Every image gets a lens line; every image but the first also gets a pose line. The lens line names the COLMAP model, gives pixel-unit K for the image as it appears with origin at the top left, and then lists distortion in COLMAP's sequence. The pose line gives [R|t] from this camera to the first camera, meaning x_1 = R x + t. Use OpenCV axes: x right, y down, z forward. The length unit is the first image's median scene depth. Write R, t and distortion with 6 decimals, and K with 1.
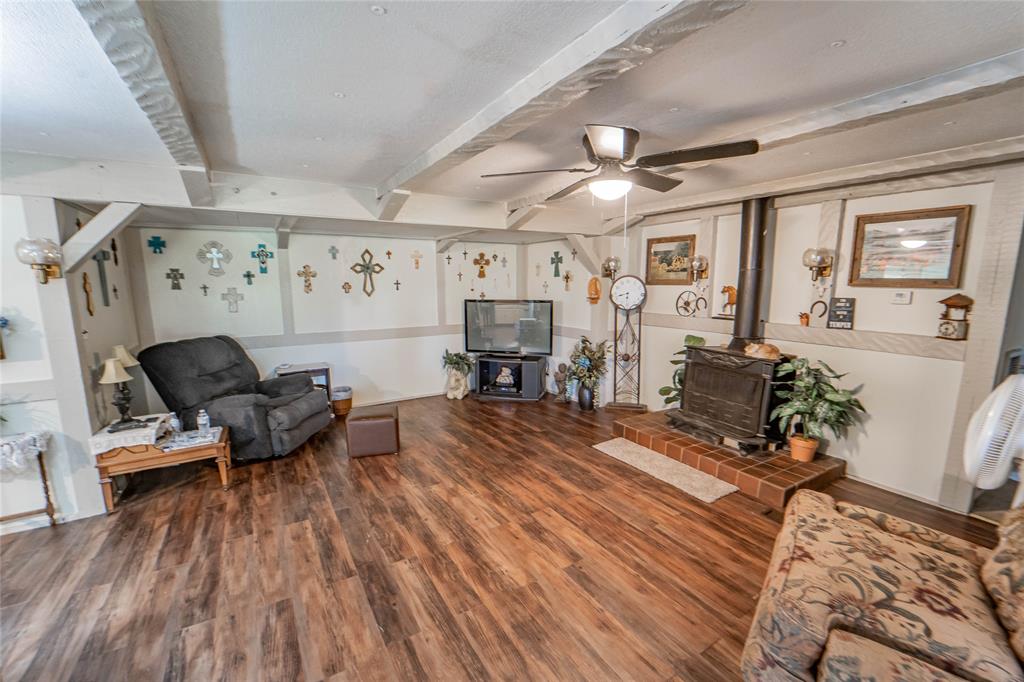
lens RADIAL K [[418.4, 0, 515.8], [0, 418.4, 346.7], [0, 0, 1]] dist [-0.021945, -0.000311]
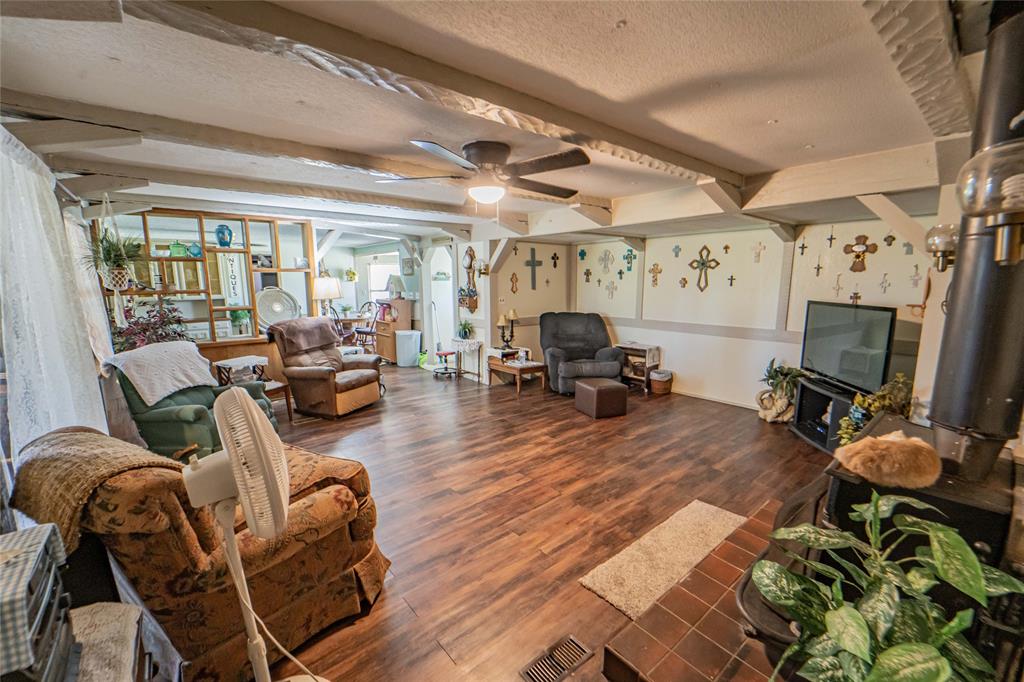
lens RADIAL K [[418.4, 0, 515.8], [0, 418.4, 346.7], [0, 0, 1]] dist [-0.021945, -0.000311]
pose [[0.142215, 0.155908, -0.977480, 0.694358], [-0.151389, 0.979325, 0.134177, -0.064115], [0.978190, 0.128898, 0.162878, 0.461873]]
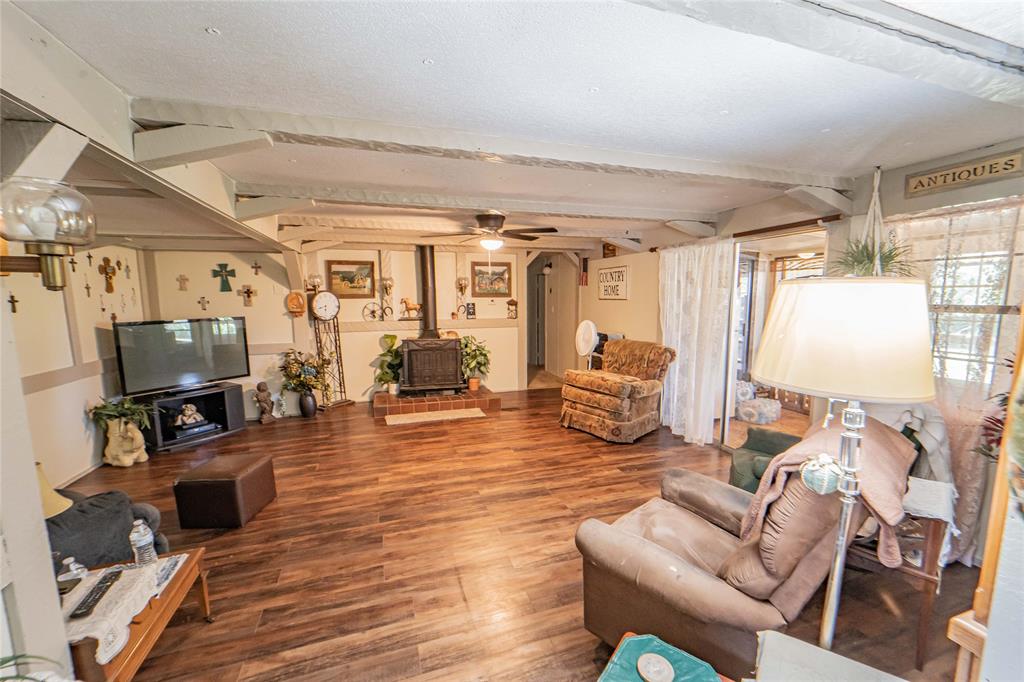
lens RADIAL K [[418.4, 0, 515.8], [0, 418.4, 346.7], [0, 0, 1]] dist [-0.021945, -0.000311]
pose [[0.243698, -0.115834, 0.962909, -0.780867], [0.157320, 0.984414, 0.078605, -0.027339], [-0.957007, 0.132329, 0.258122, 0.233236]]
